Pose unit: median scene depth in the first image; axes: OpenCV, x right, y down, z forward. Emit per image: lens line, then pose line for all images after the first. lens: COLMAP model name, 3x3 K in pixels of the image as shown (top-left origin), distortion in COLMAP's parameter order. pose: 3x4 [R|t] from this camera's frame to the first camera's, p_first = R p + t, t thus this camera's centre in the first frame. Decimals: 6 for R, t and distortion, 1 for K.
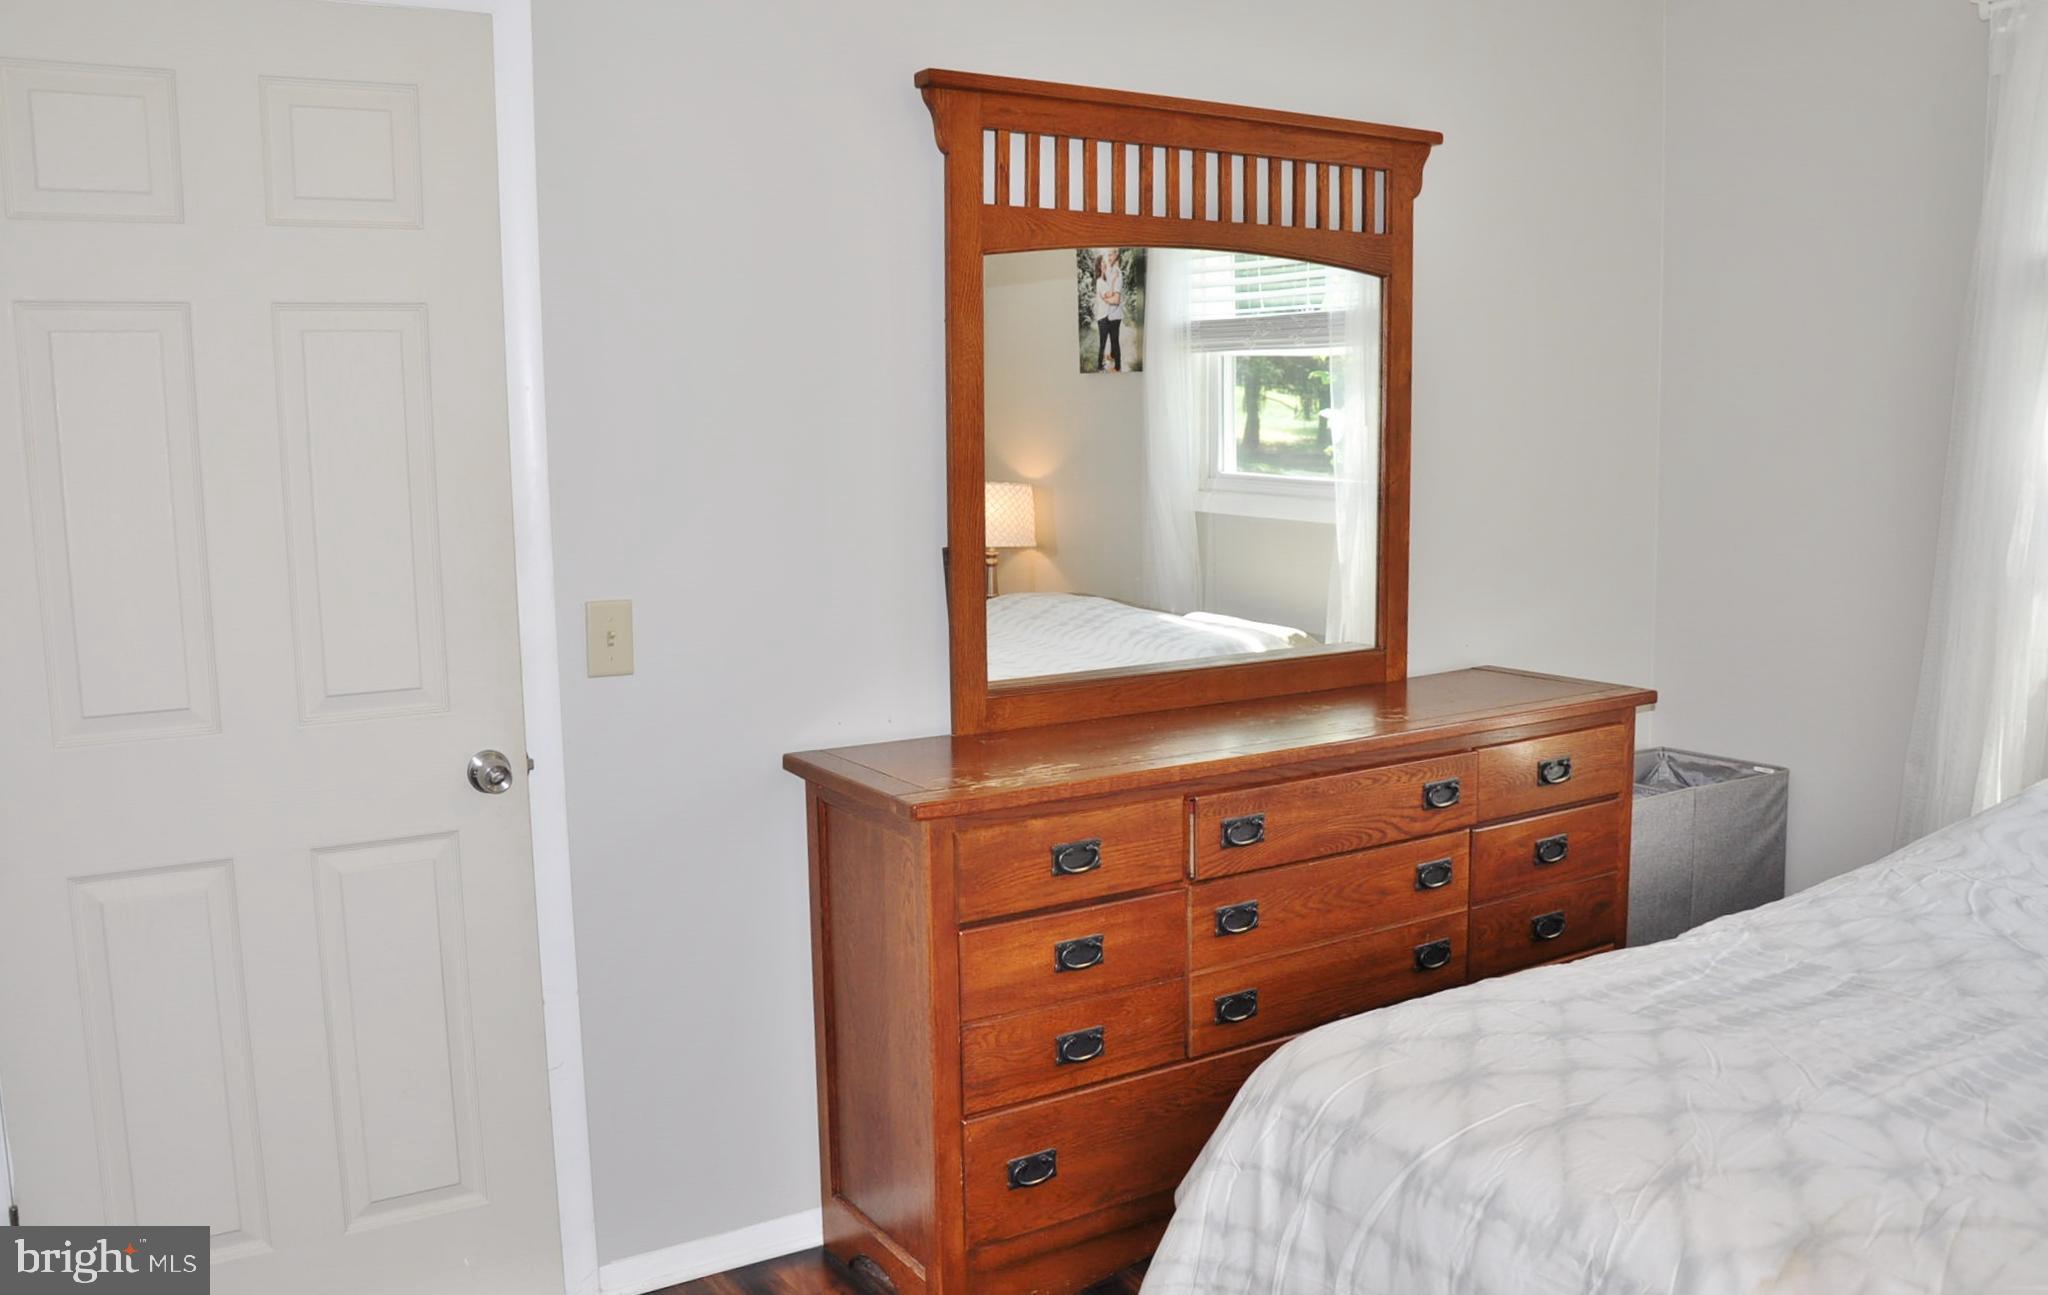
lens RADIAL K [[1703.0, 0, 1024.0], [0, 1703.0, 647.5], [0, 0, 1]] dist [-0.137456, 0.006303]
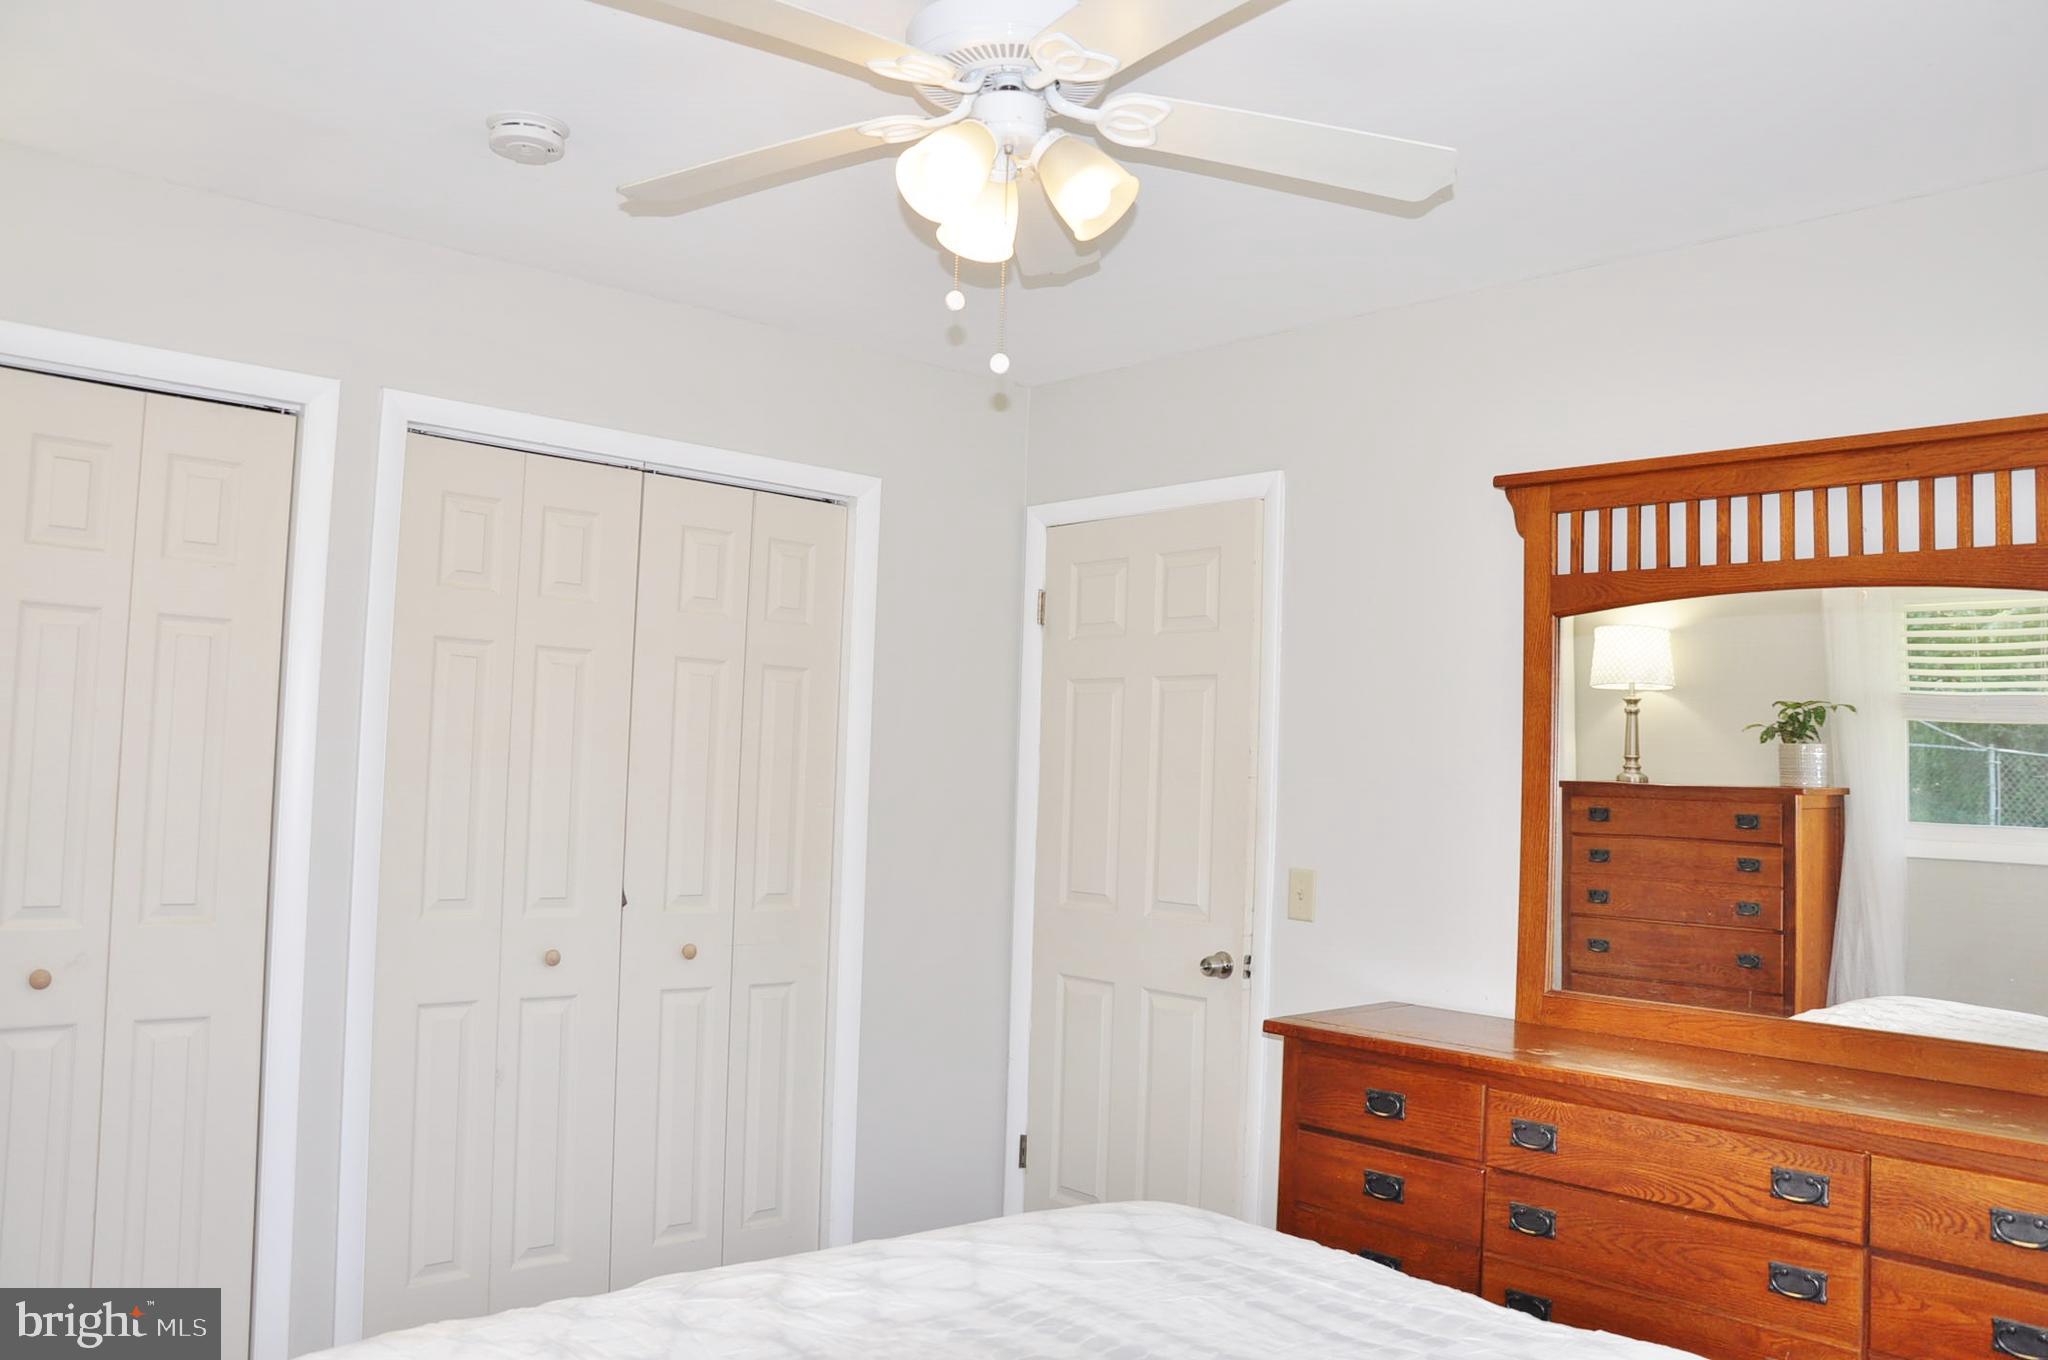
lens RADIAL K [[1606.5, 0, 1011.1], [0, 1606.5, 686.4], [0, 0, 1]] dist [-0.159642, 0.133651]
pose [[0.177425, -0.033176, -0.983575, 0.993822], [-0.167496, 0.983832, -0.063398, -0.049296], [0.969776, 0.175993, 0.169000, 0.445813]]
